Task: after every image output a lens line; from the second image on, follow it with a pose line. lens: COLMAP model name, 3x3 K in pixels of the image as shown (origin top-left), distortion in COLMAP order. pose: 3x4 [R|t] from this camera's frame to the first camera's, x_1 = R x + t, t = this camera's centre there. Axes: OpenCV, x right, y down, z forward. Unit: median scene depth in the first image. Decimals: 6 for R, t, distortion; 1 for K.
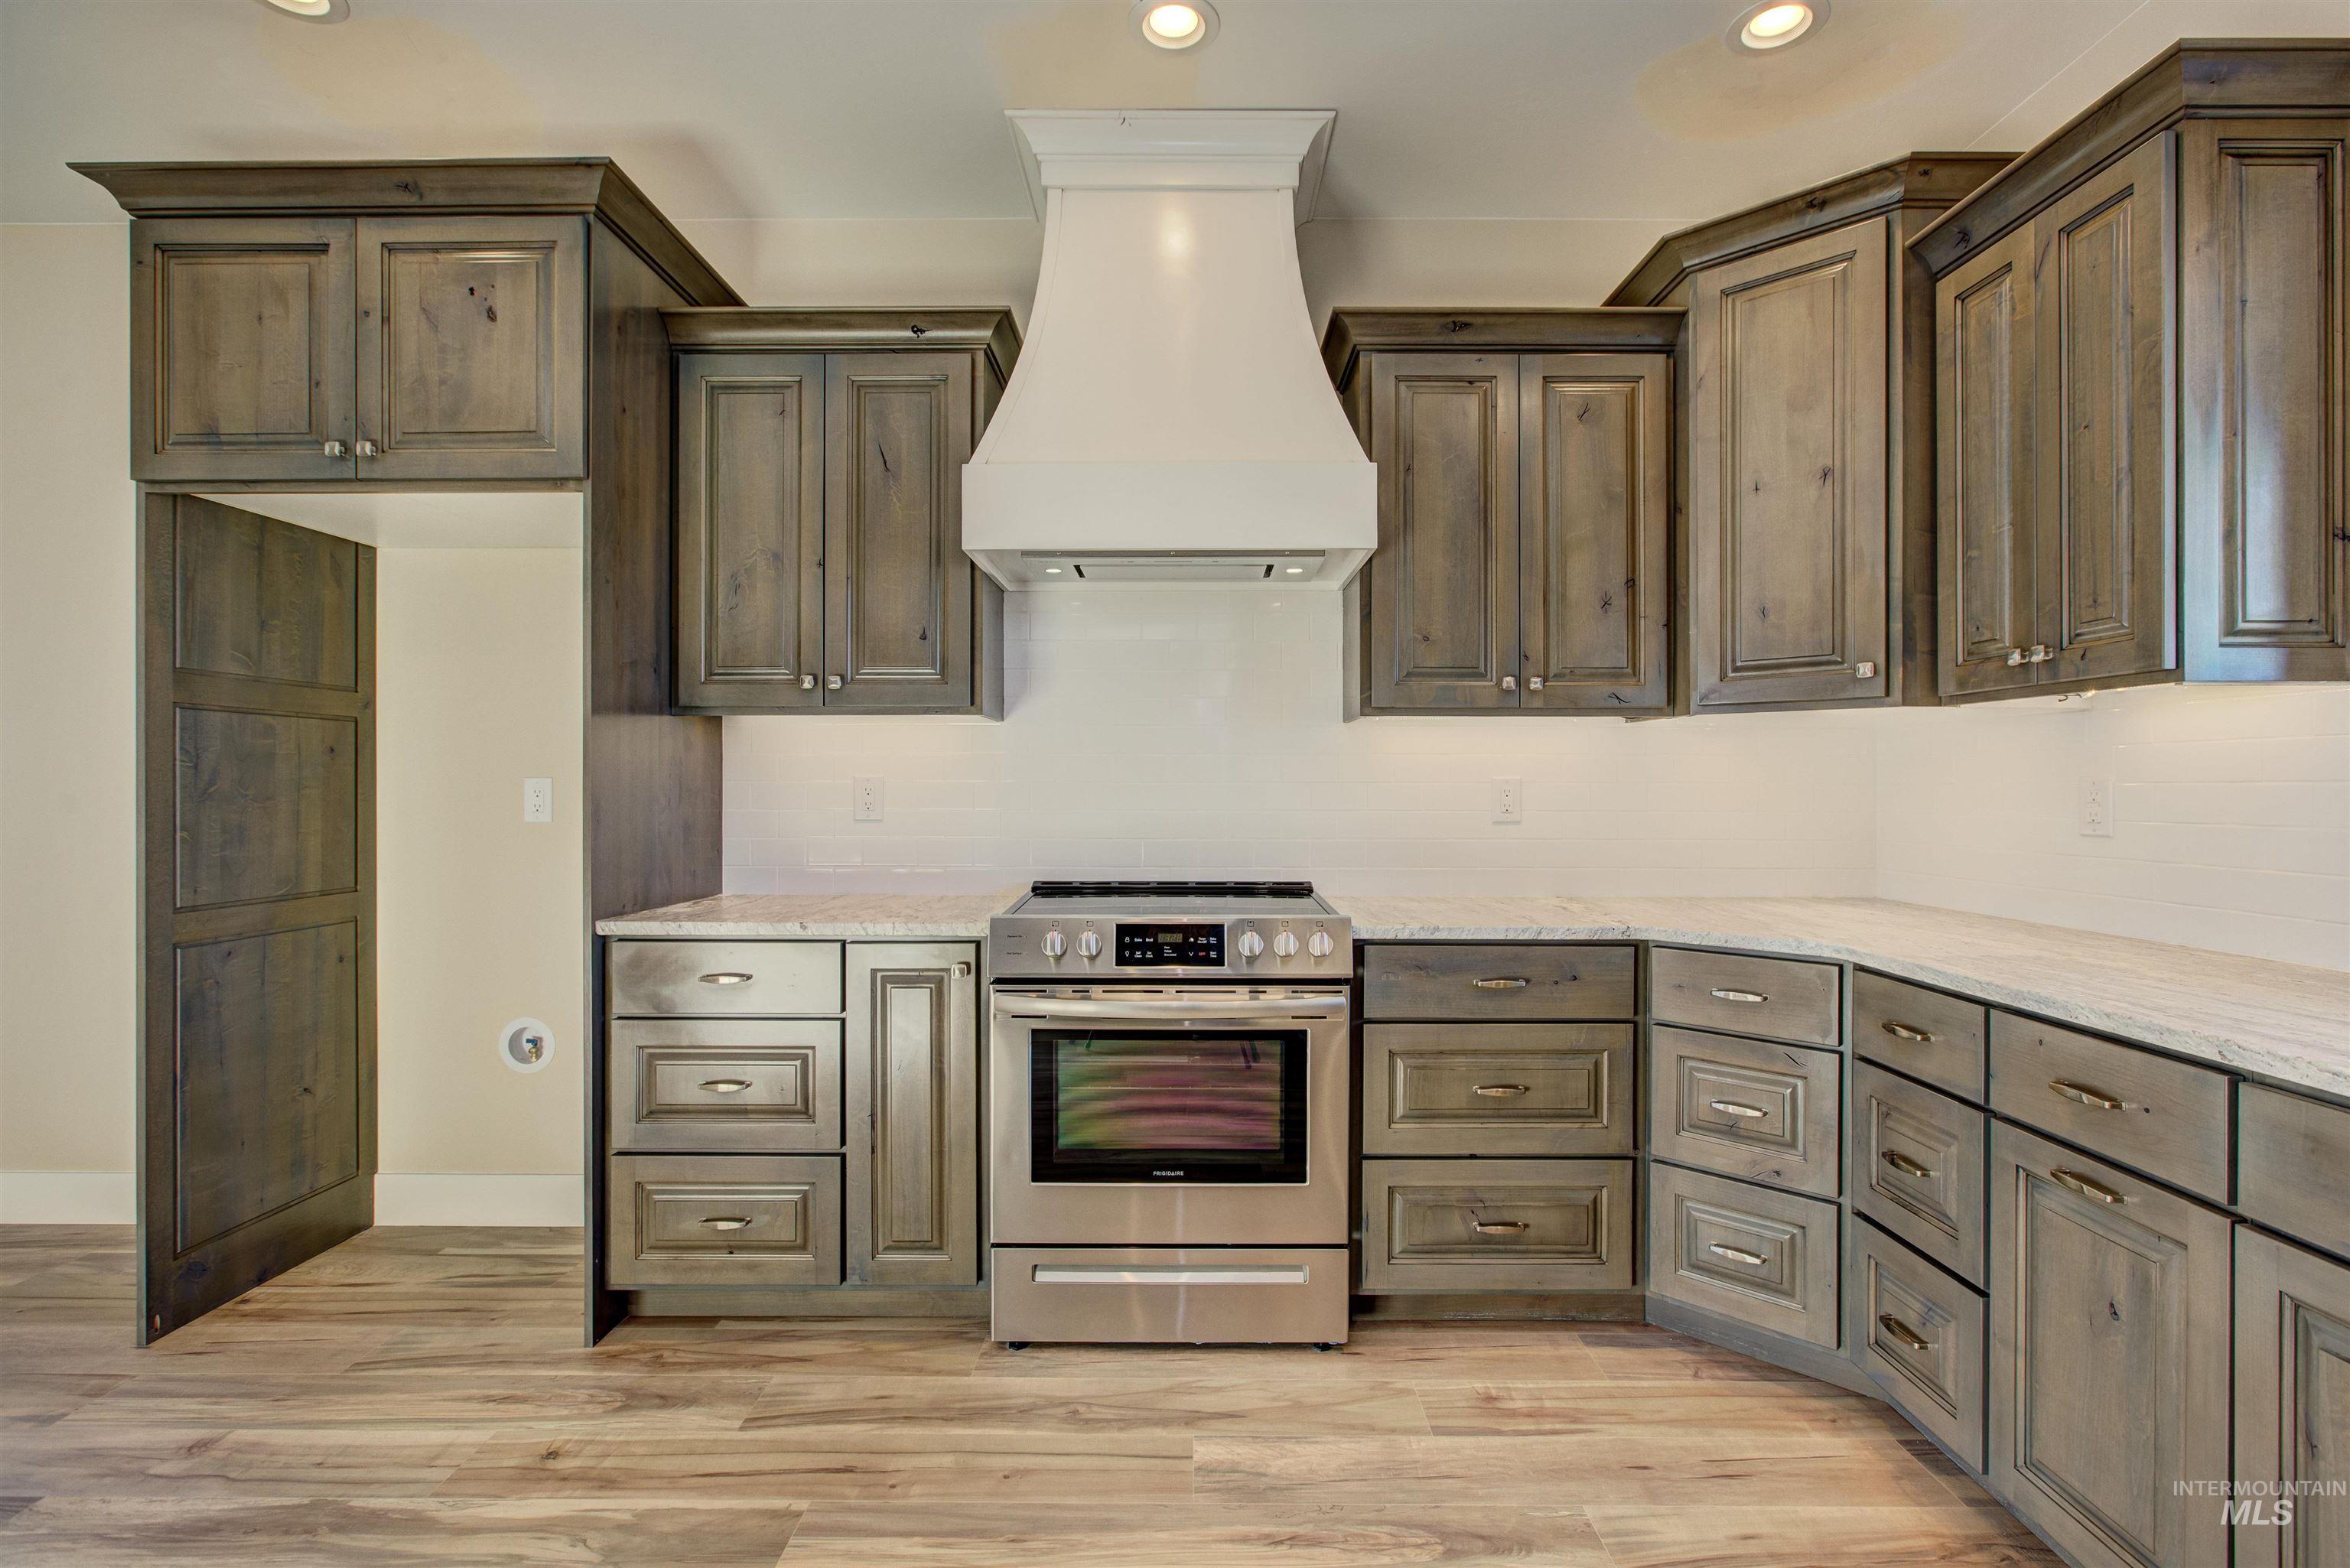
lens RADIAL K [[1090.8, 0, 1174.3], [0, 1090.8, 785.8], [0, 0, 1]] dist [-0.013057, 0.006664]
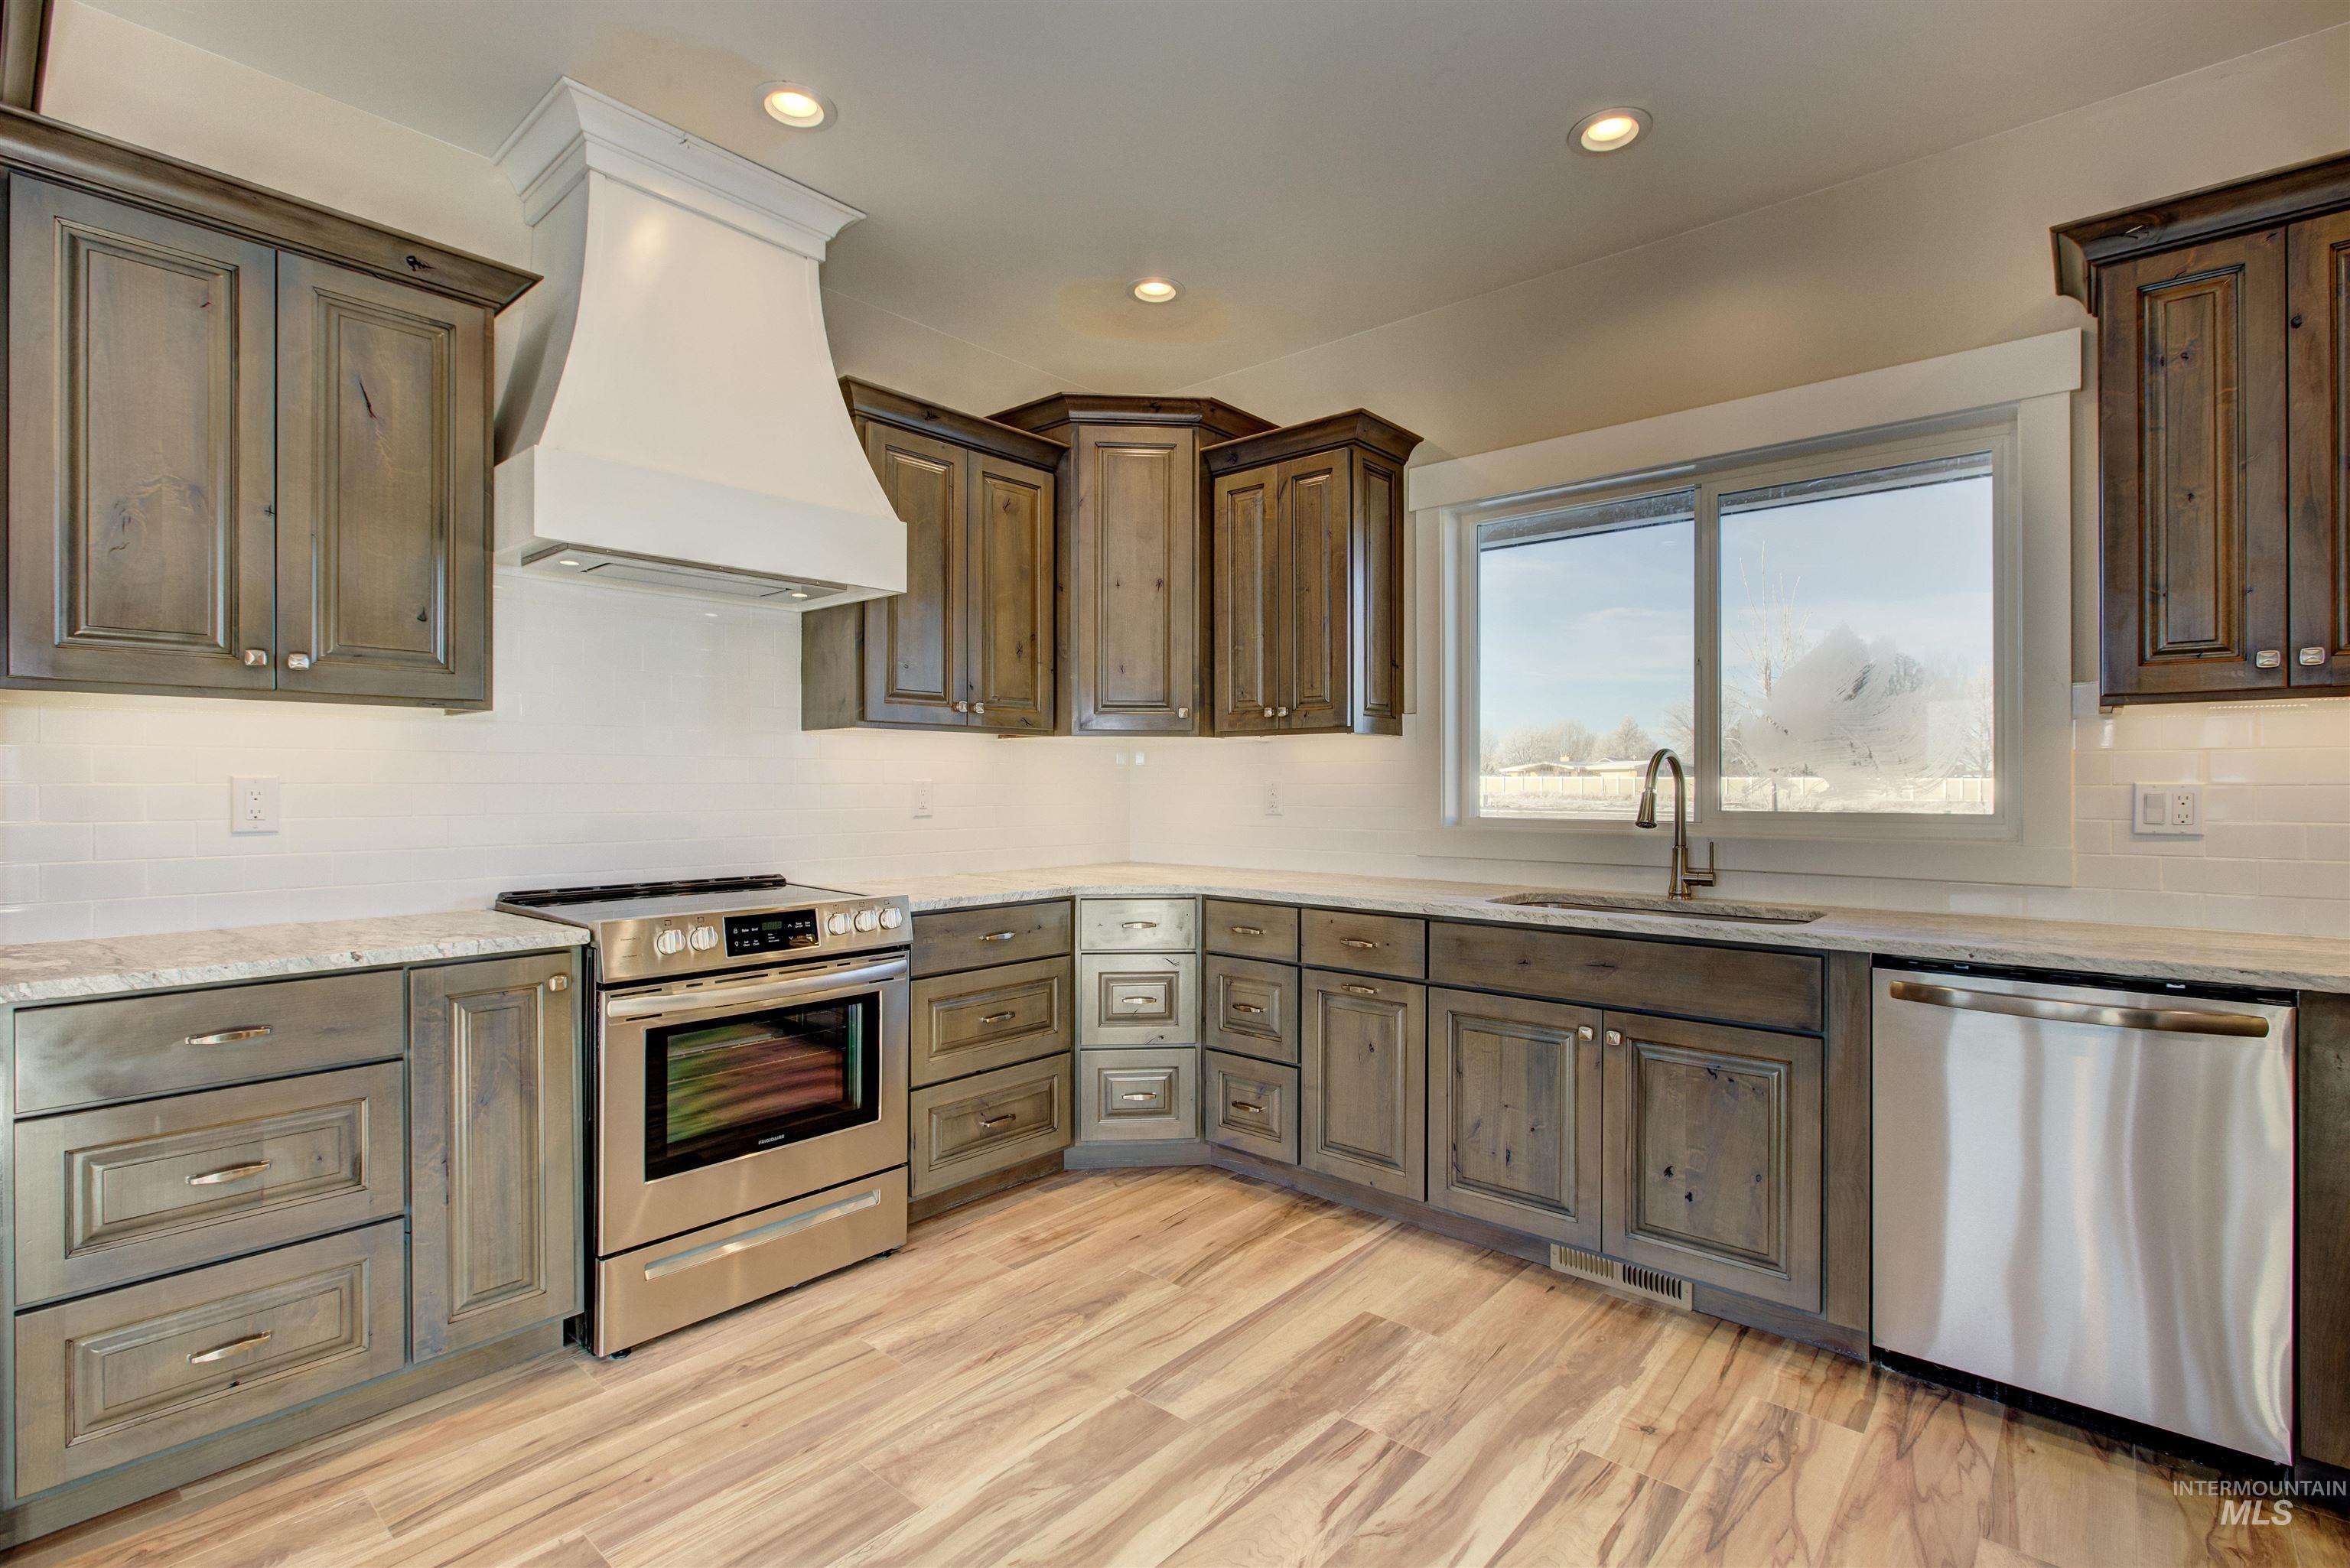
lens RADIAL K [[1090.8, 0, 1172.6], [0, 1090.8, 786.9], [0, 0, 1]] dist [-0.013057, 0.006664]
pose [[0.653377, -0.003085, 0.757027, -0.571921], [0.001070, 0.999994, 0.003151, -0.003865], [-0.757032, -0.001248, 0.653376, -0.025501]]
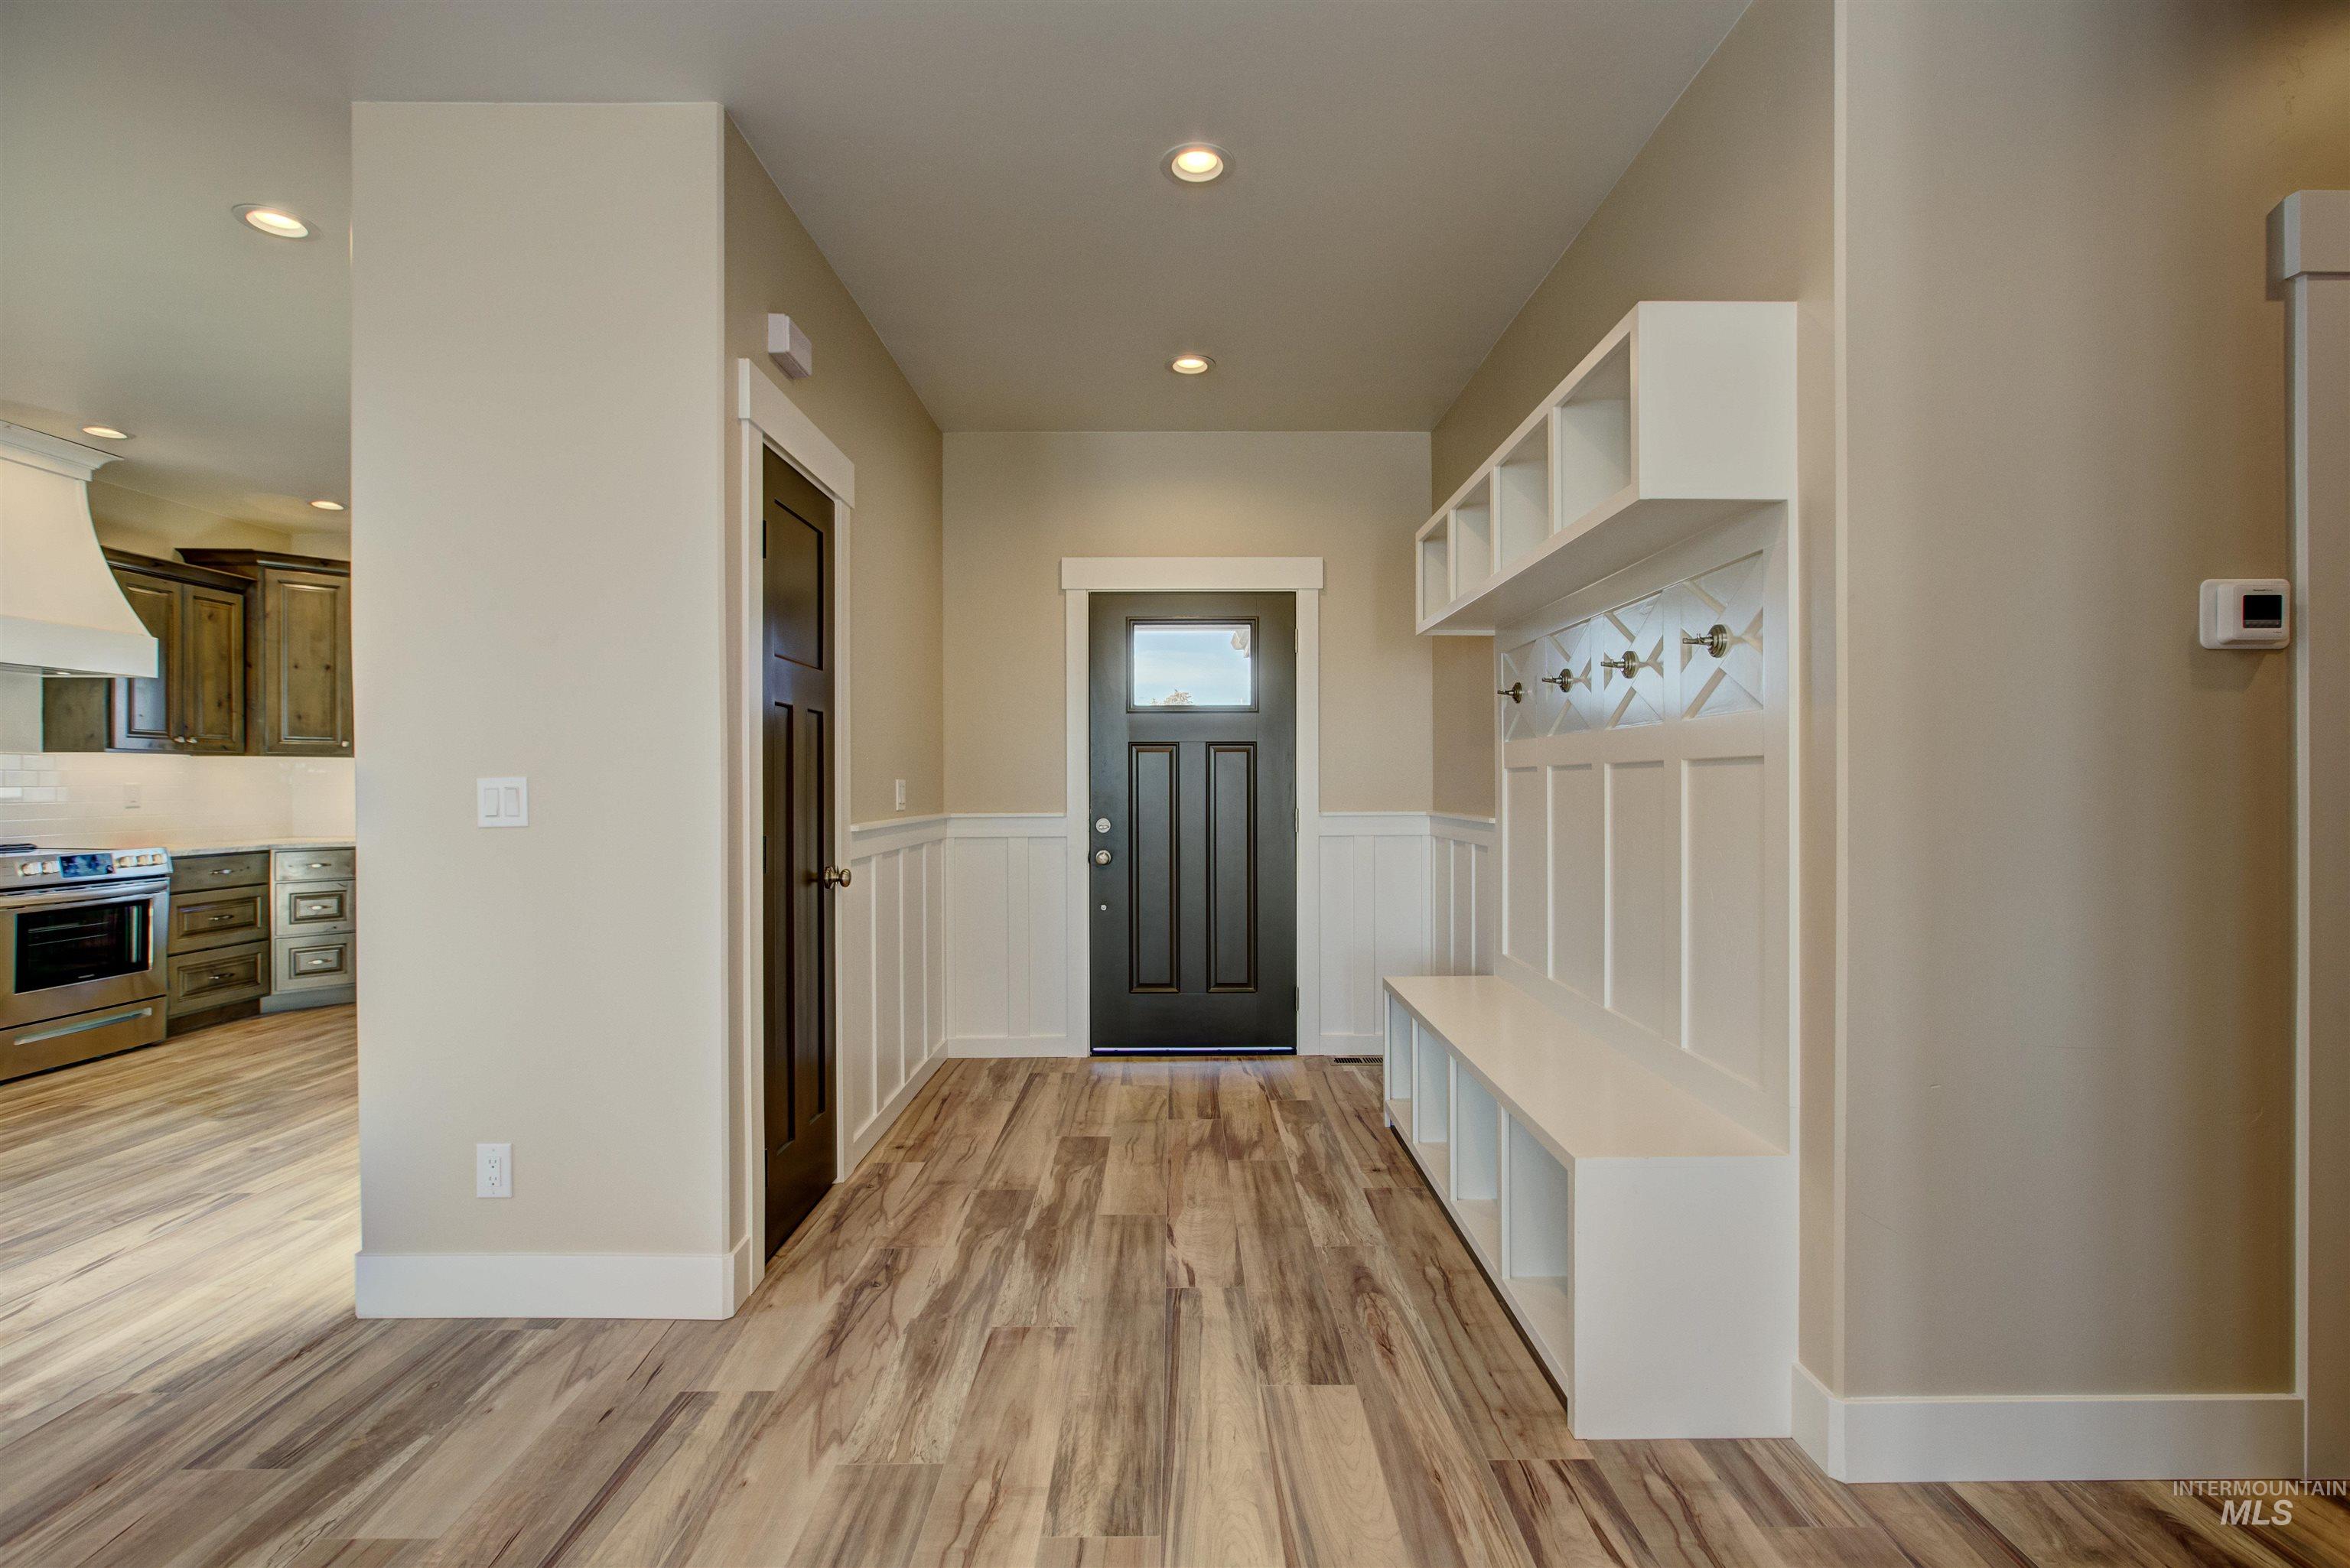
lens RADIAL K [[1090.8, 0, 1175.6], [0, 1090.8, 787.2], [0, 0, 1]] dist [-0.013057, 0.006664]
pose [[-0.004187, -0.003401, 0.999985, -2.056607], [0.004826, 0.999983, 0.003421, 0.001065], [-0.999980, 0.004840, -0.004170, -1.046435]]
